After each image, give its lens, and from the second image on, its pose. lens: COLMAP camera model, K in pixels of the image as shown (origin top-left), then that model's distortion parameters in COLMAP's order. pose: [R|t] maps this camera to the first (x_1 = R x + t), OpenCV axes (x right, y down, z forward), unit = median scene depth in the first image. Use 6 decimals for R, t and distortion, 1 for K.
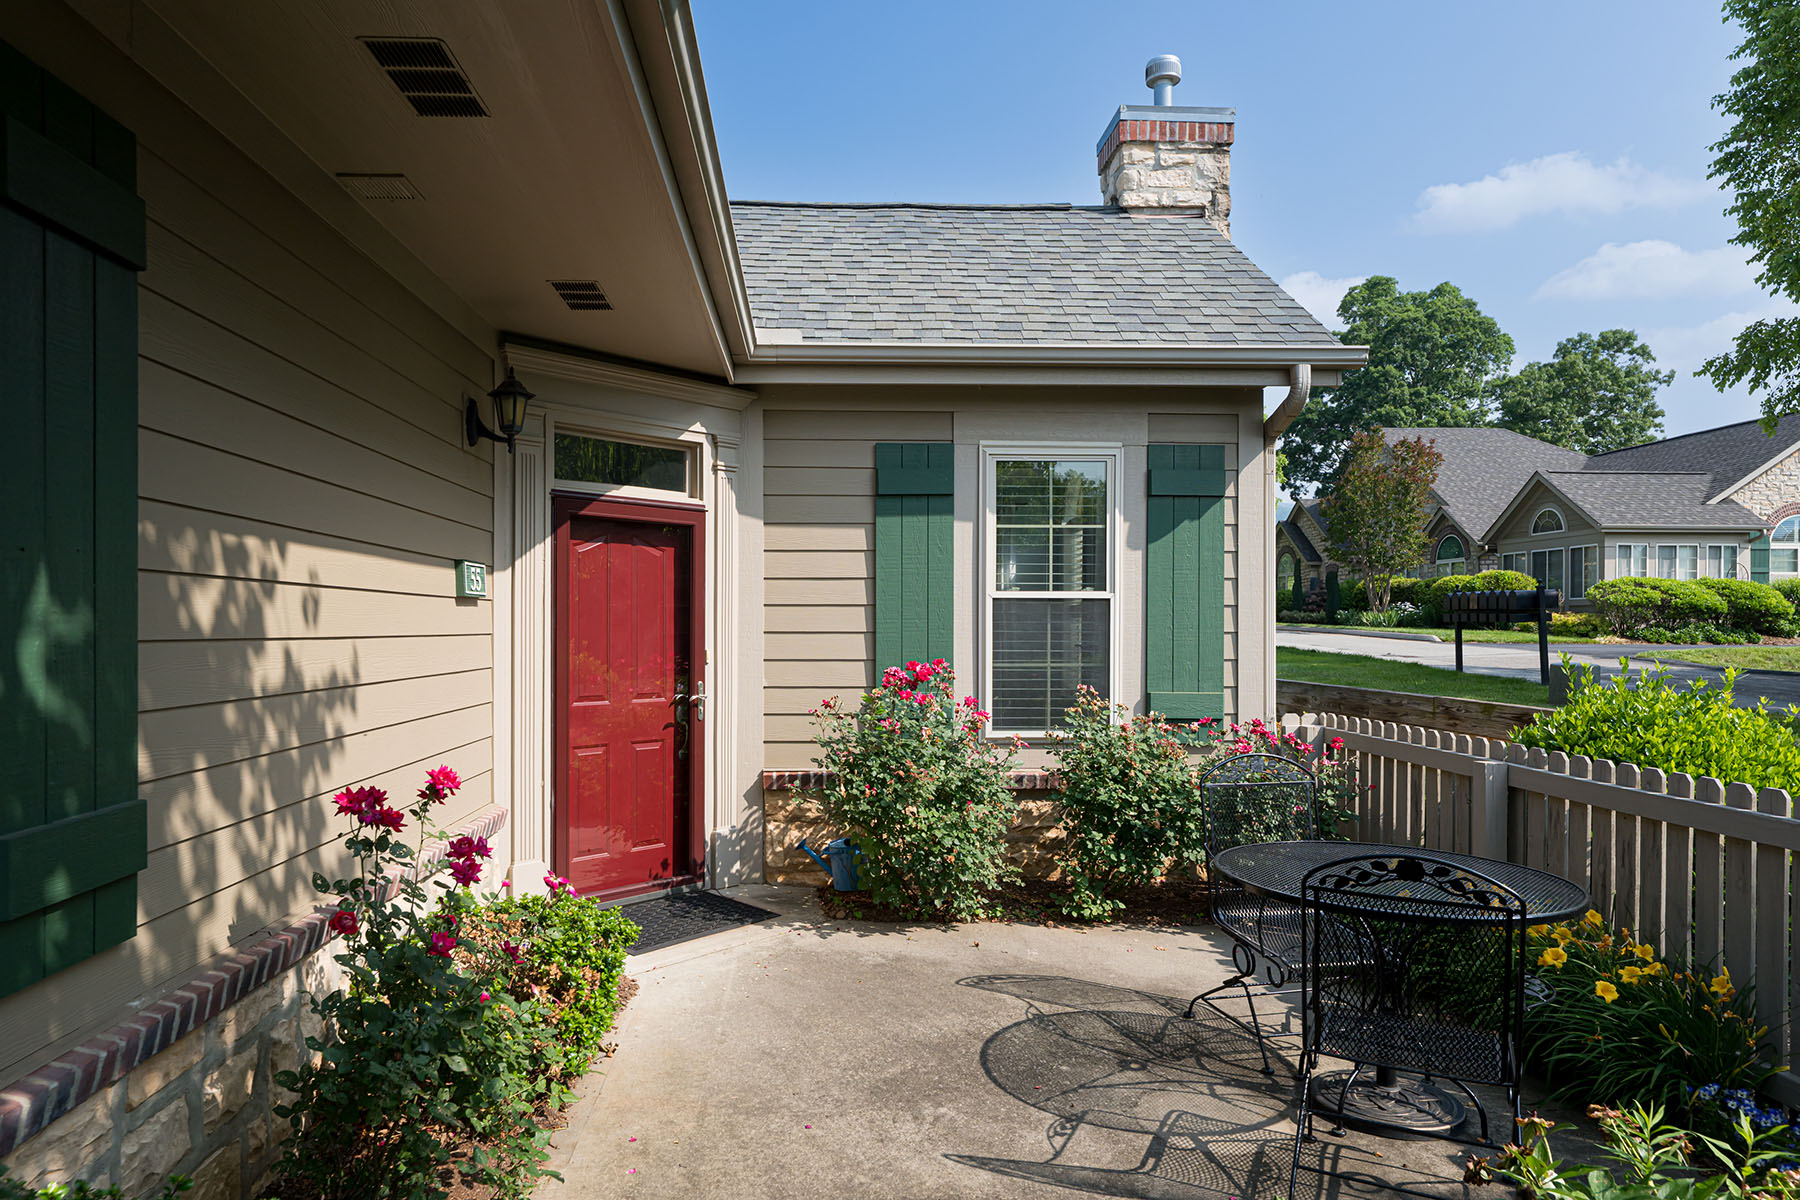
lens RADIAL K [[1175.1, 0, 881.2], [0, 1175.1, 615.1], [0, 0, 1]] dist [-0.008154, -0.000973]
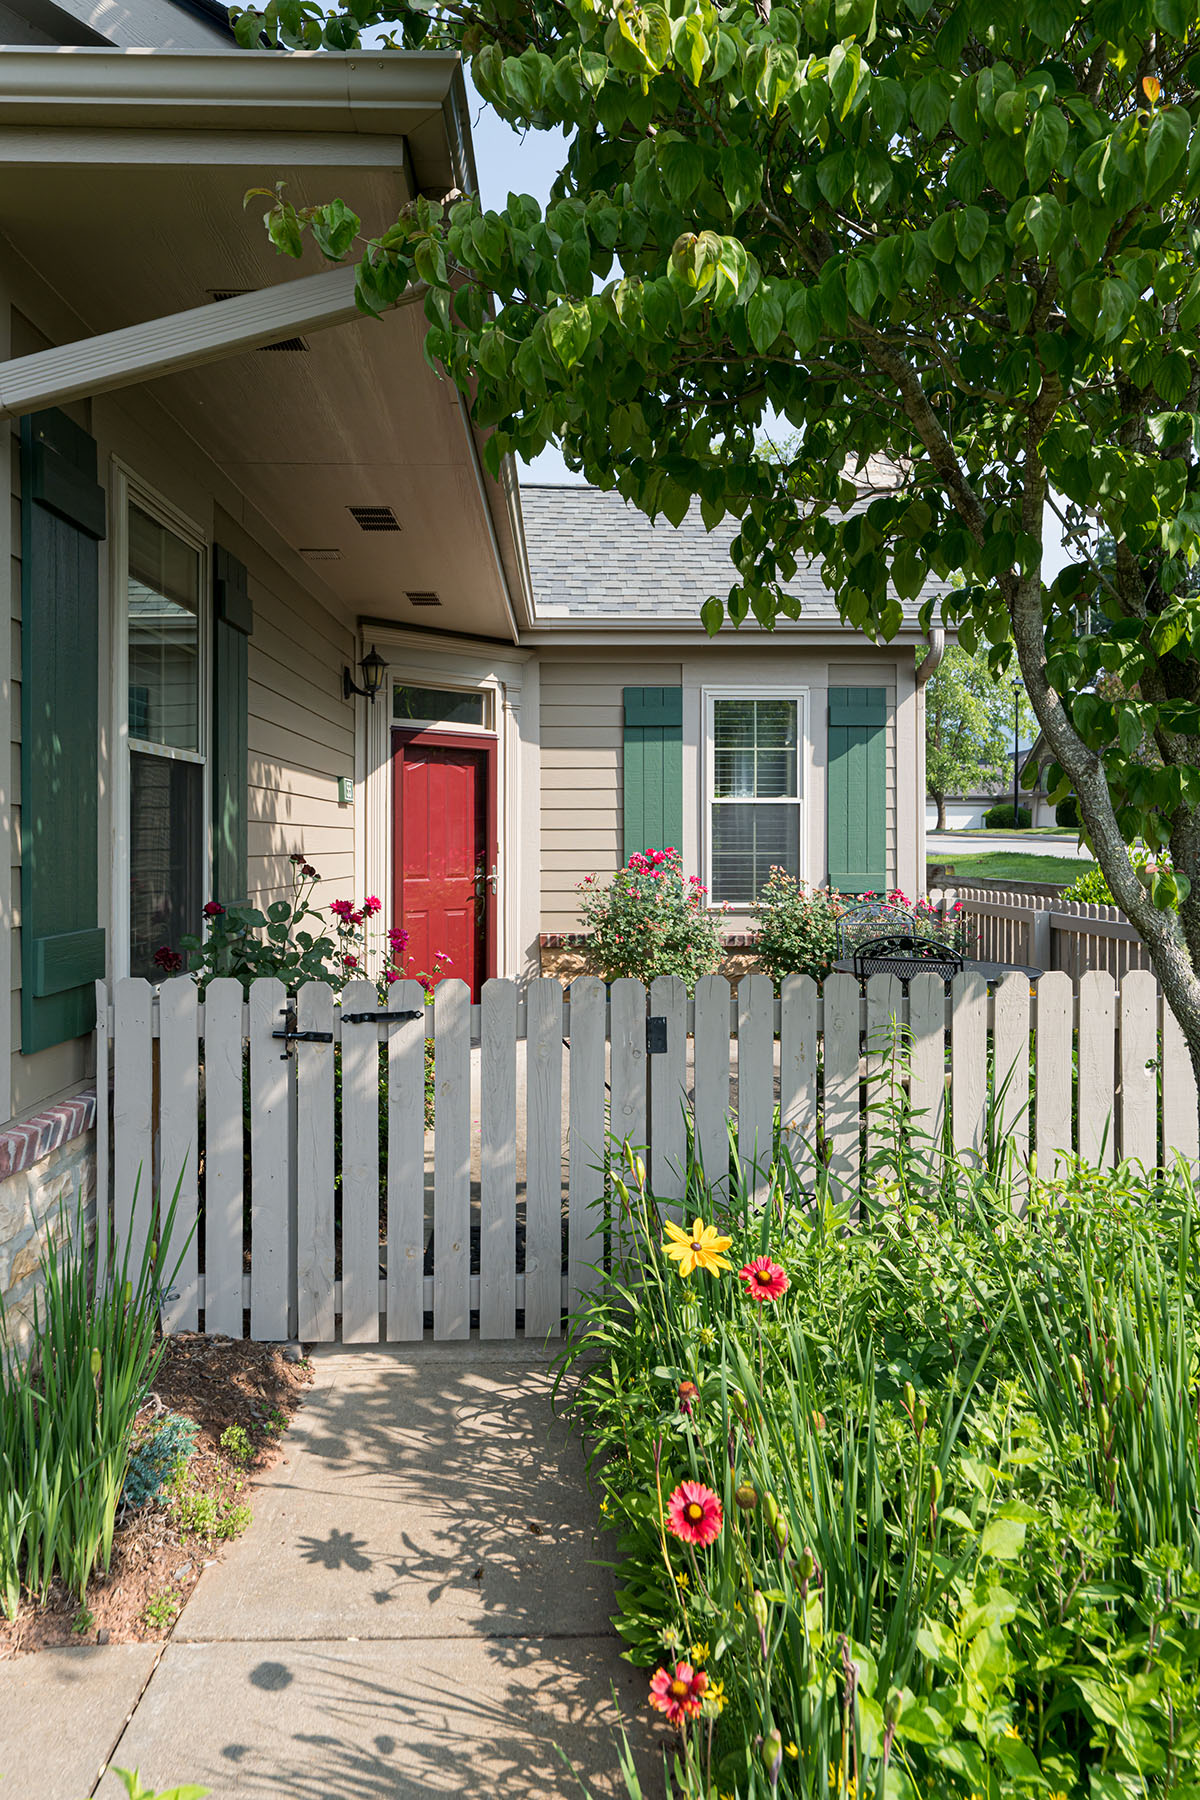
lens RADIAL K [[1229.4, 0, 631.3], [0, 1229.4, 835.4], [0, 0, 1]] dist [0.002671, 0.000461]
pose [[0.999974, -0.002828, -0.006588, 0.012765], [0.002863, 0.999982, 0.005347, 0.014568], [0.006573, -0.005365, 0.999964, -0.399974]]
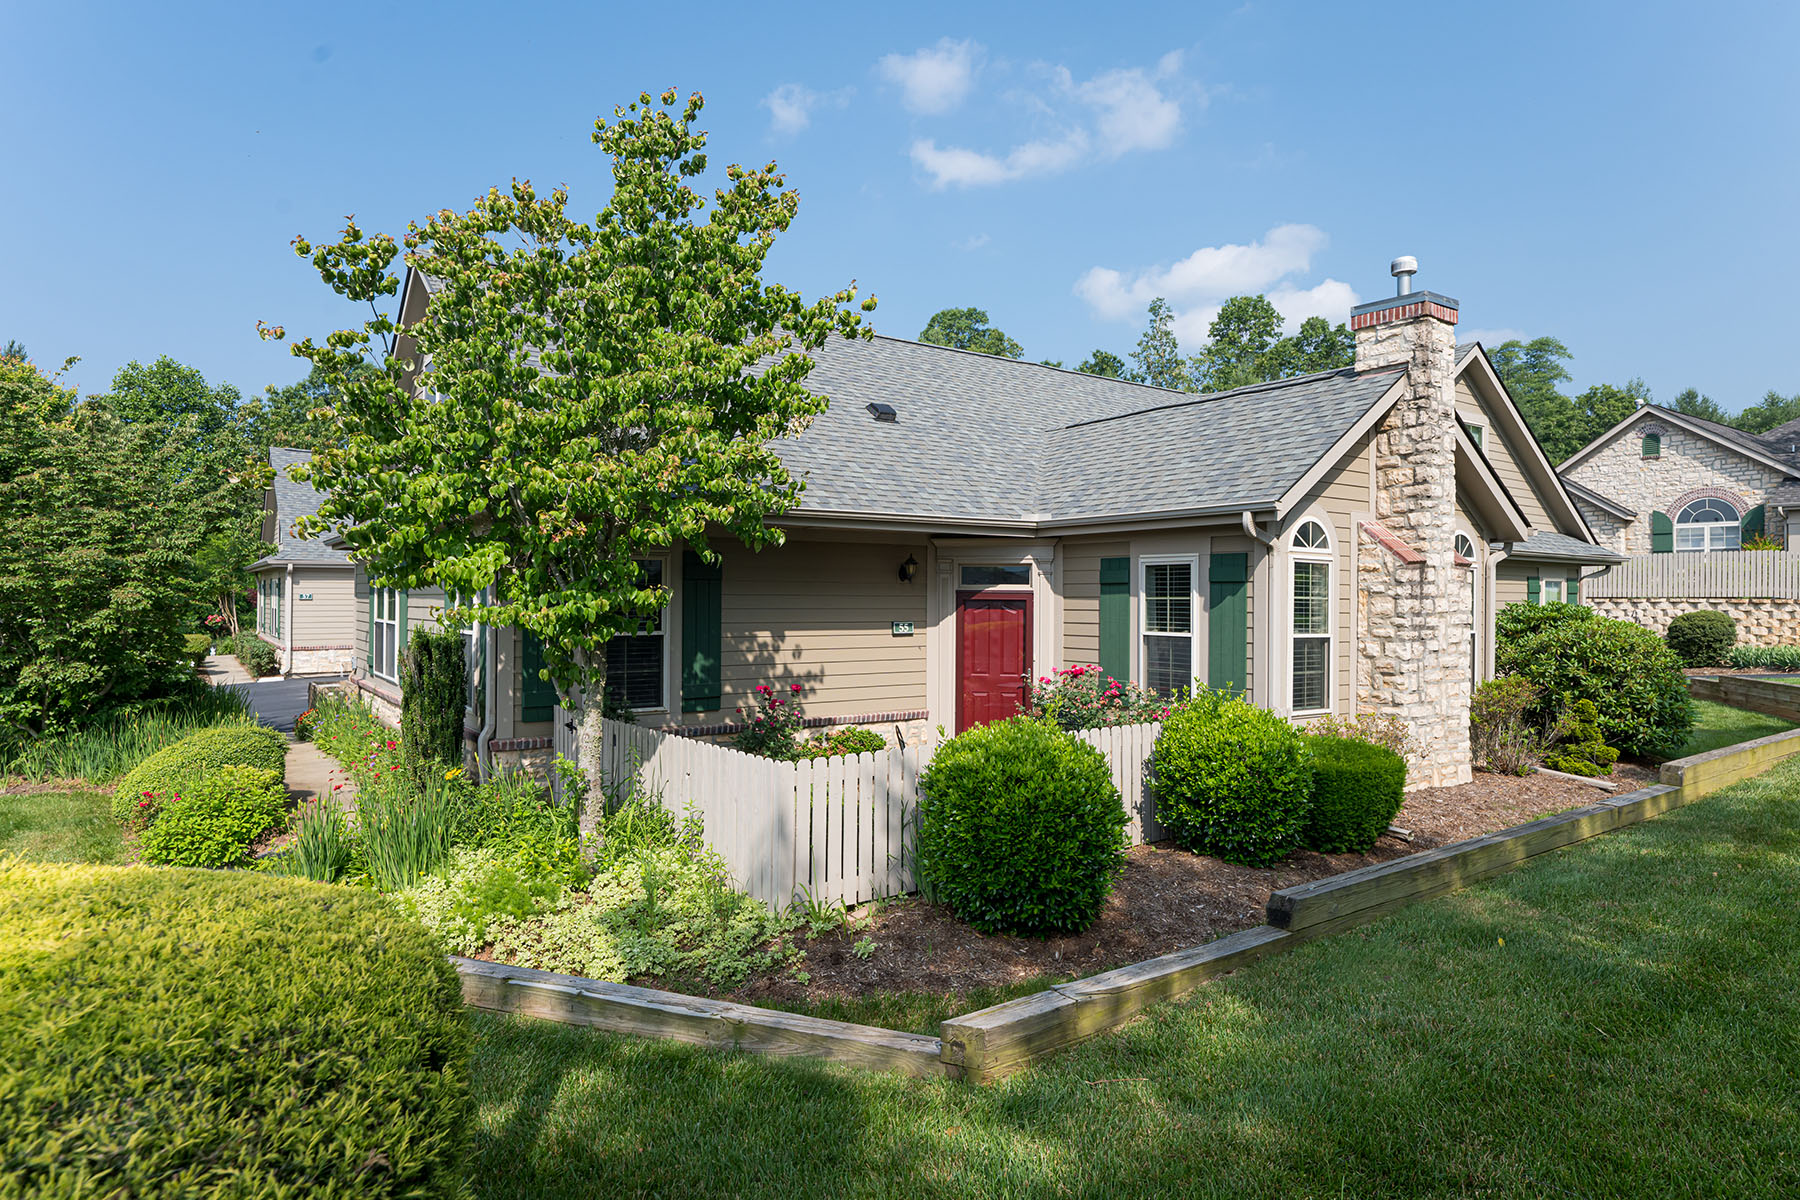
lens RADIAL K [[1033.4, 0, 902.9], [0, 1033.4, 595.7], [0, 0, 1]] dist [0.004293, 0.000087]
pose [[0.554265, -0.002373, -0.832337, 1.326958], [0.002113, 0.999997, -0.001445, -0.079219], [0.832338, -0.000958, 0.554268, -0.304016]]
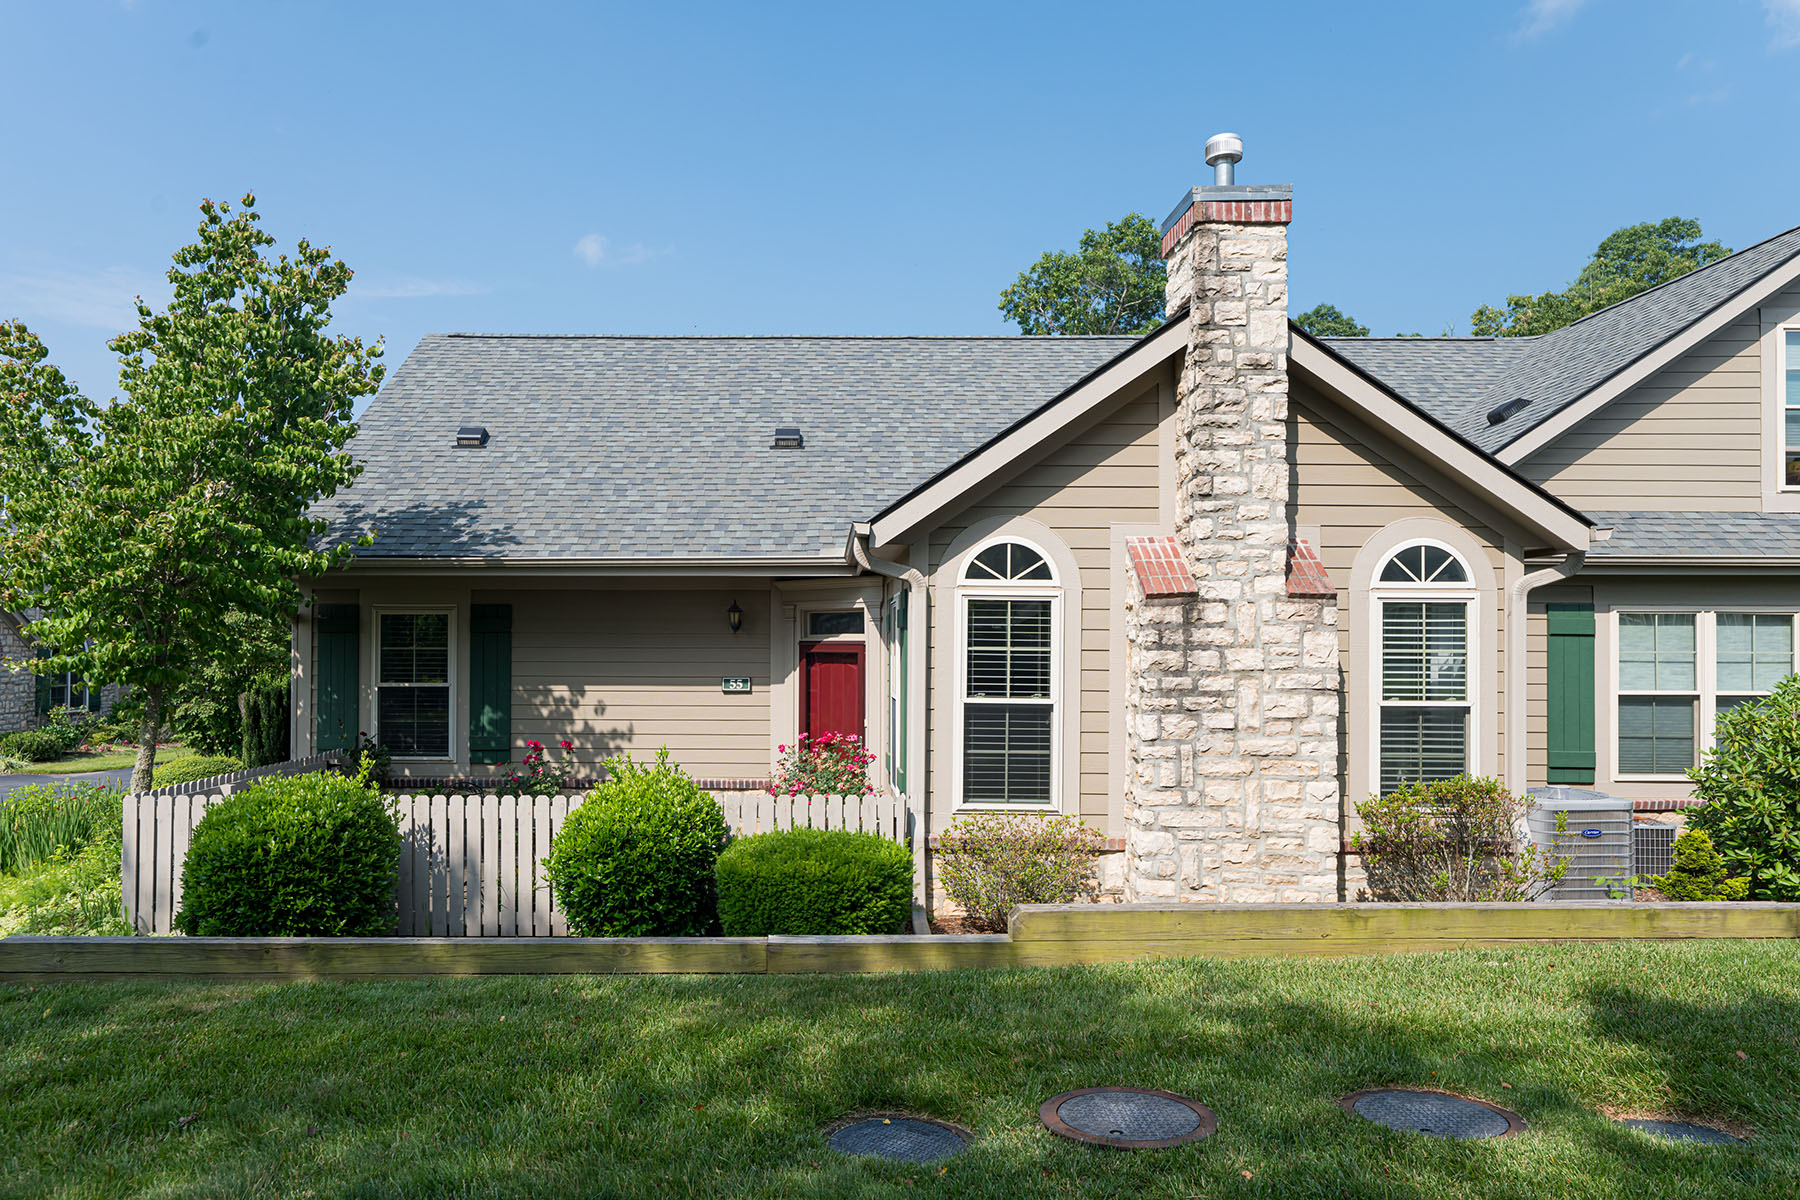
lens RADIAL K [[1275.5, 0, 909.2], [0, 1275.5, 652.5], [0, 0, 1]] dist [-0.028480, 0.000629]
pose [[-0.043751, 0.001110, -0.999042, 1.794165], [0.005392, 0.999985, 0.000875, -0.074581], [0.999028, -0.005349, -0.043756, 1.118194]]
